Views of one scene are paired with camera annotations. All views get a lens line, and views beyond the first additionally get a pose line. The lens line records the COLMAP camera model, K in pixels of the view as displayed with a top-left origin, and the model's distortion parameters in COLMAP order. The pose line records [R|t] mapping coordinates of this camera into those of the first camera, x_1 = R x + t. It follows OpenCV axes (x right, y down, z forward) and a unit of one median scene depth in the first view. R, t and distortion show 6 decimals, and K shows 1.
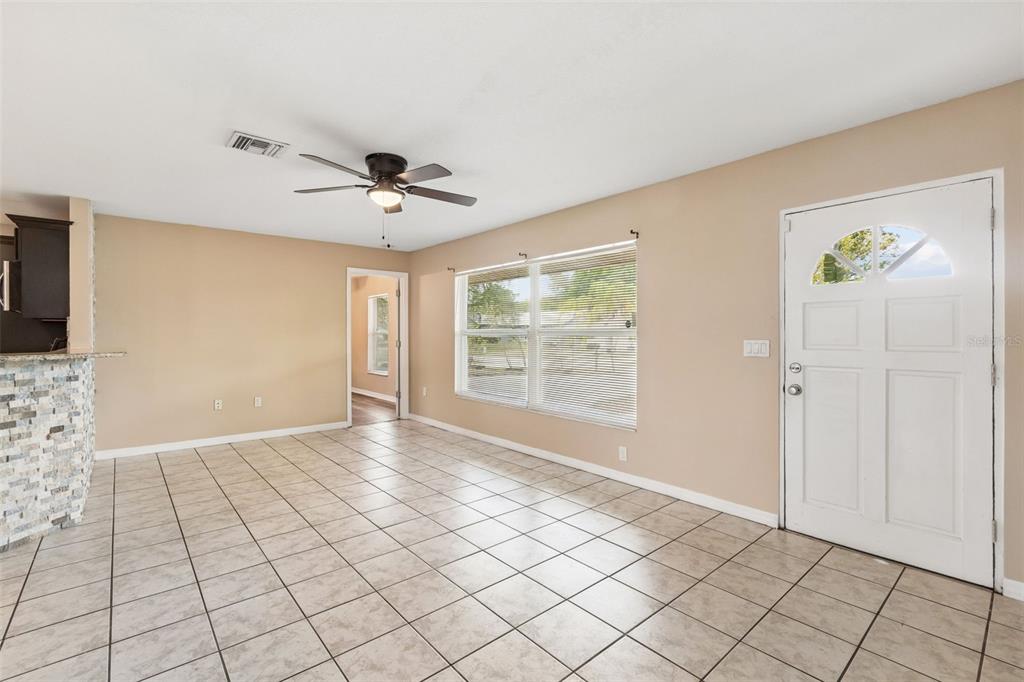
lens RADIAL K [[457.0, 0, 509.6], [0, 457.0, 334.4], [0, 0, 1]] dist [0.002730, -0.000834]
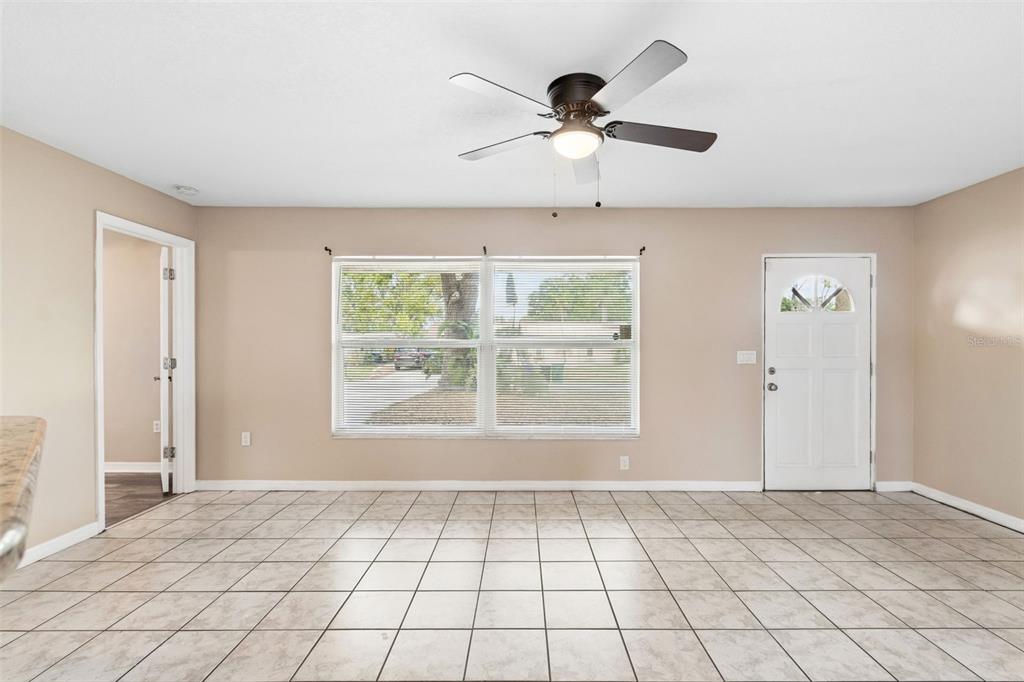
lens RADIAL K [[457.0, 0, 509.2], [0, 457.0, 346.6], [0, 0, 1]] dist [0.002730, -0.000834]
pose [[0.647935, 0.001863, 0.761693, -0.730922], [-0.000016, 0.999997, -0.002432, 0.003216], [-0.761696, 0.001564, 0.647933, 0.557143]]
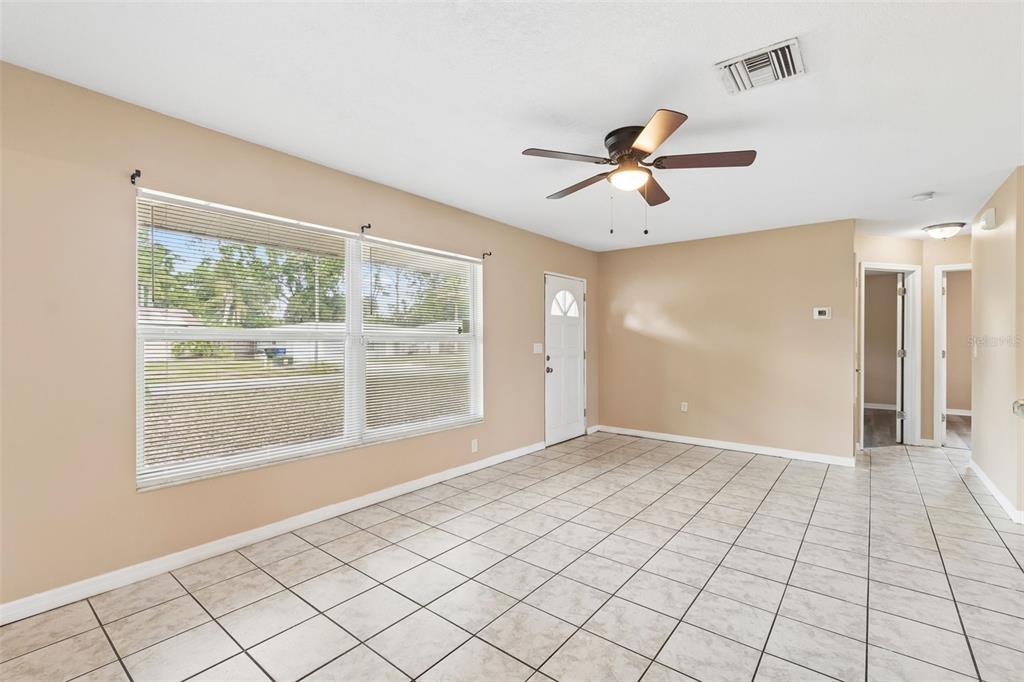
lens RADIAL K [[457.0, 0, 506.4], [0, 457.0, 338.3], [0, 0, 1]] dist [0.002730, -0.000834]
pose [[-0.189449, 0.003894, 0.981883, -0.911645], [-0.002128, 0.999988, -0.004377, 0.001609], [-0.981888, -0.002919, -0.189439, 1.187972]]
